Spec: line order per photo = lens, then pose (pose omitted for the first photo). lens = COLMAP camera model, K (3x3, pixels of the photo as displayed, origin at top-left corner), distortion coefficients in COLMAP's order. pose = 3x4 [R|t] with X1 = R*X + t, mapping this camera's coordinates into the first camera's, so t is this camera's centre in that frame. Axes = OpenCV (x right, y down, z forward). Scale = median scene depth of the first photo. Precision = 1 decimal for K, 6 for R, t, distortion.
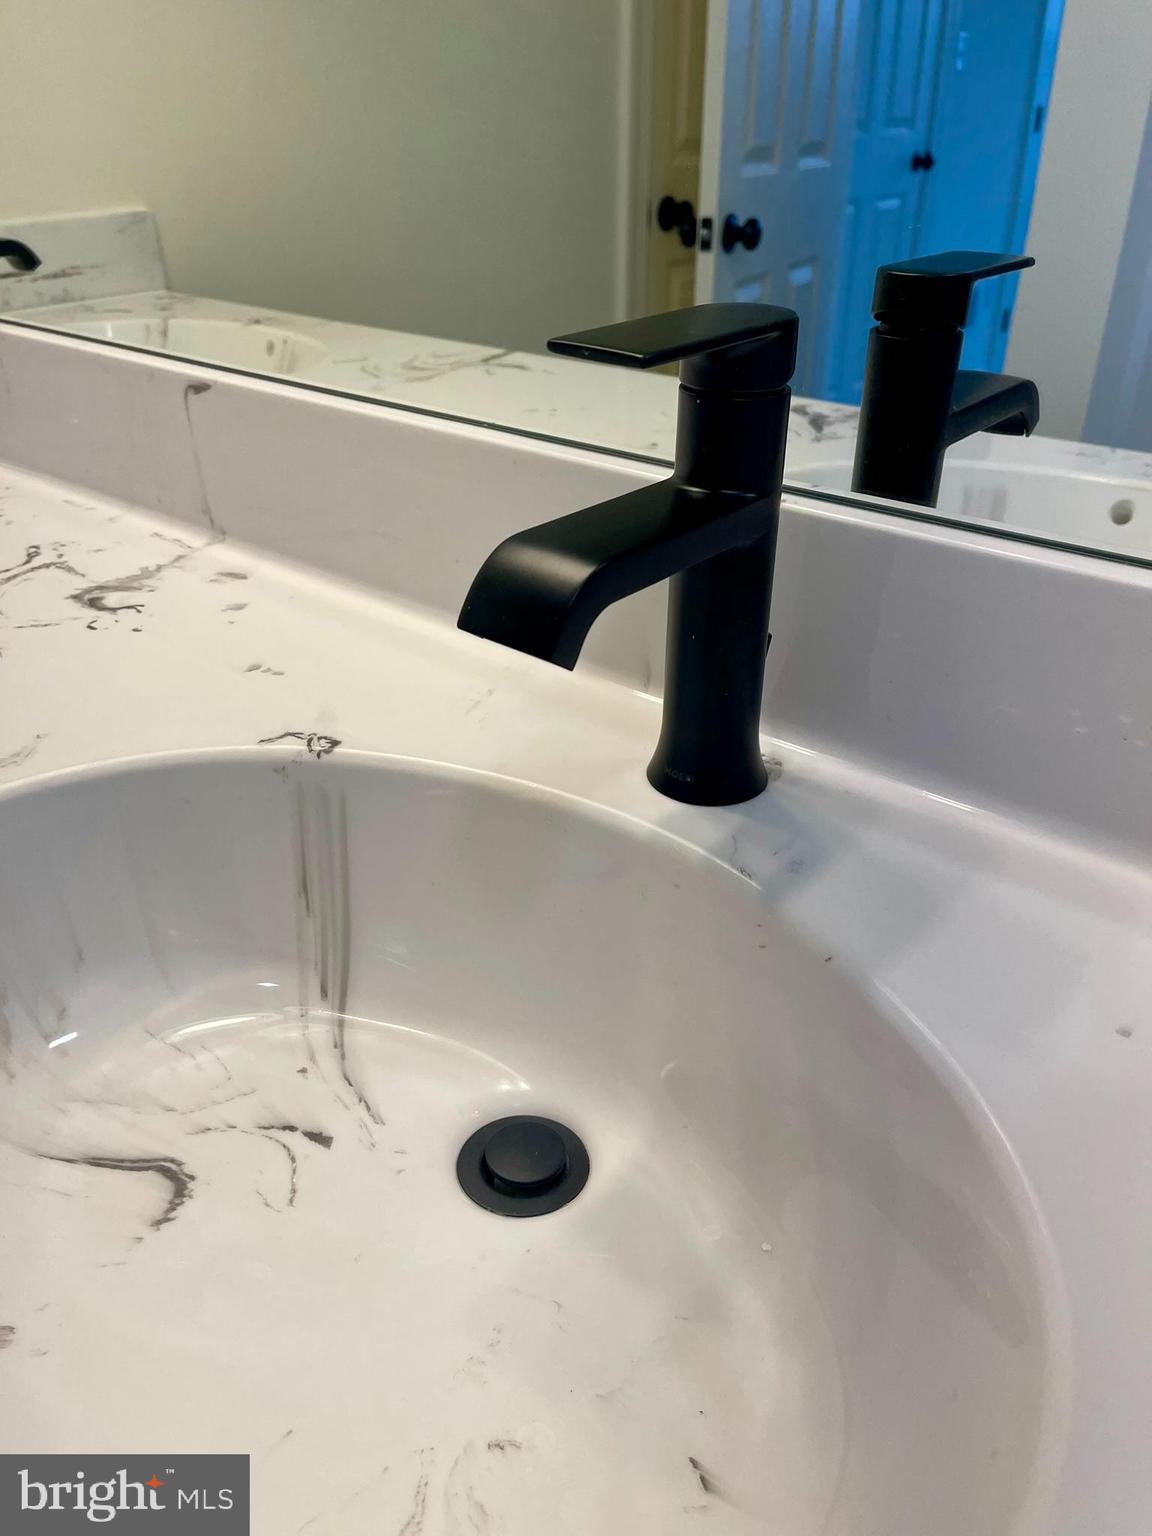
lens RADIAL K [[1256.7, 0, 576.0], [0, 1256.7, 768.0], [0, 0, 1]] dist [0.032312, -0.002570]
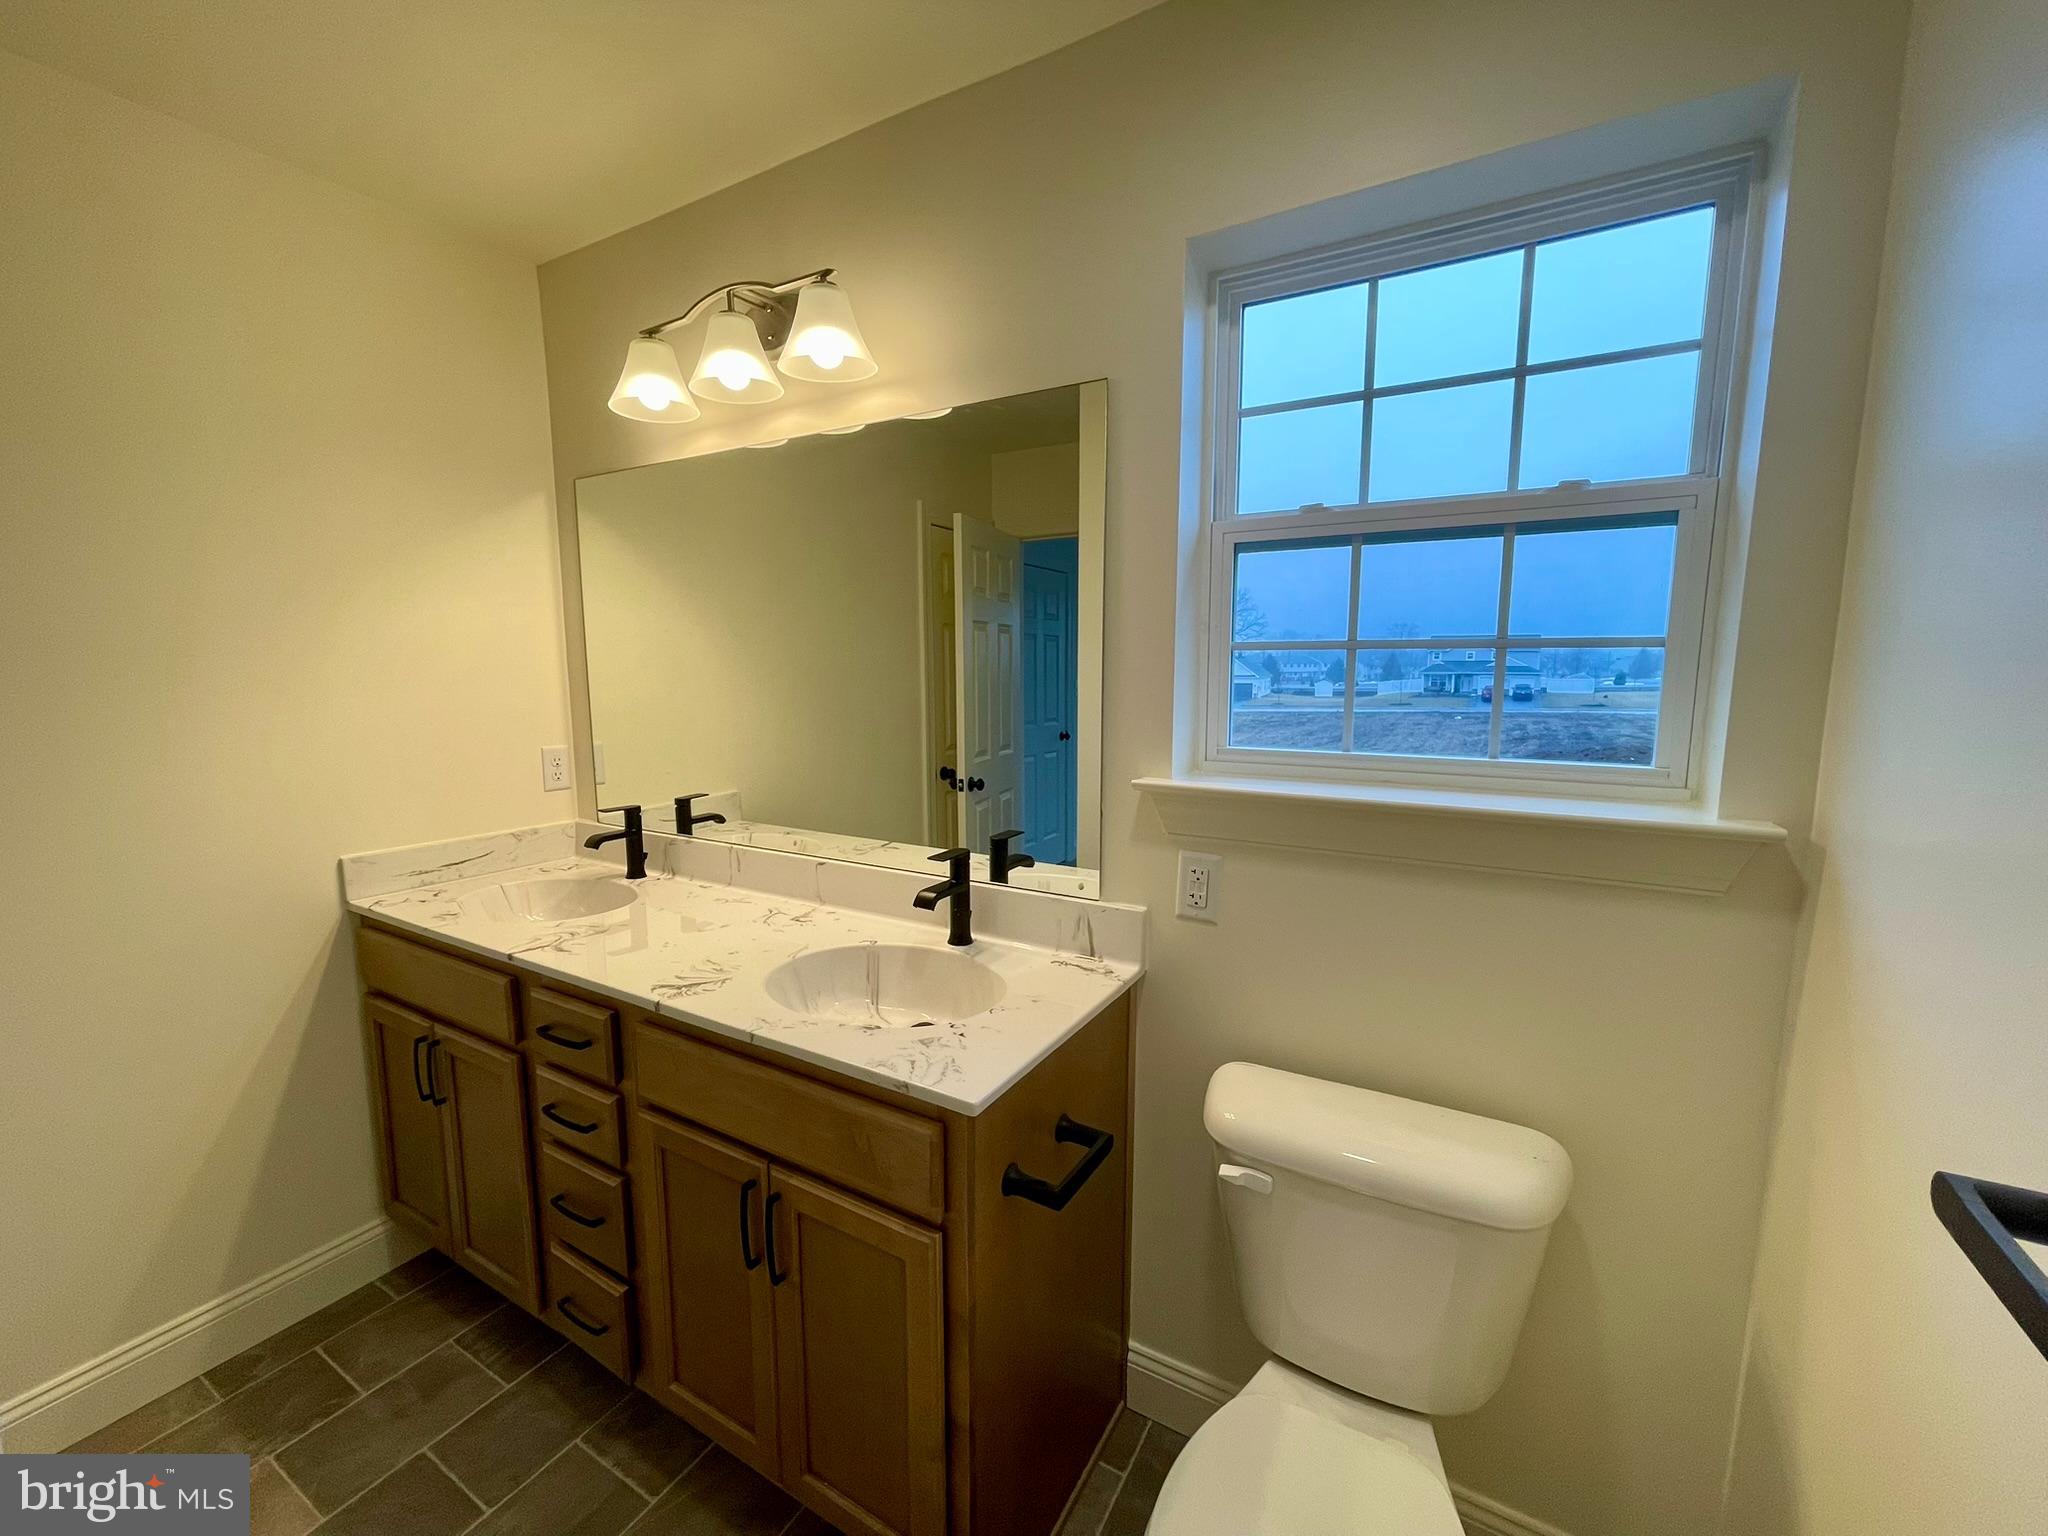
lens RADIAL K [[825.7, 0, 1024.0], [0, 825.7, 768.0], [0, 0, 1]] dist [-0.000196, -0.000004]
pose [[0.986505, -0.022567, 0.162168, -0.102076], [0.080376, 0.929647, -0.359577, 0.376426], [-0.142644, 0.367759, 0.918916, -1.488826]]
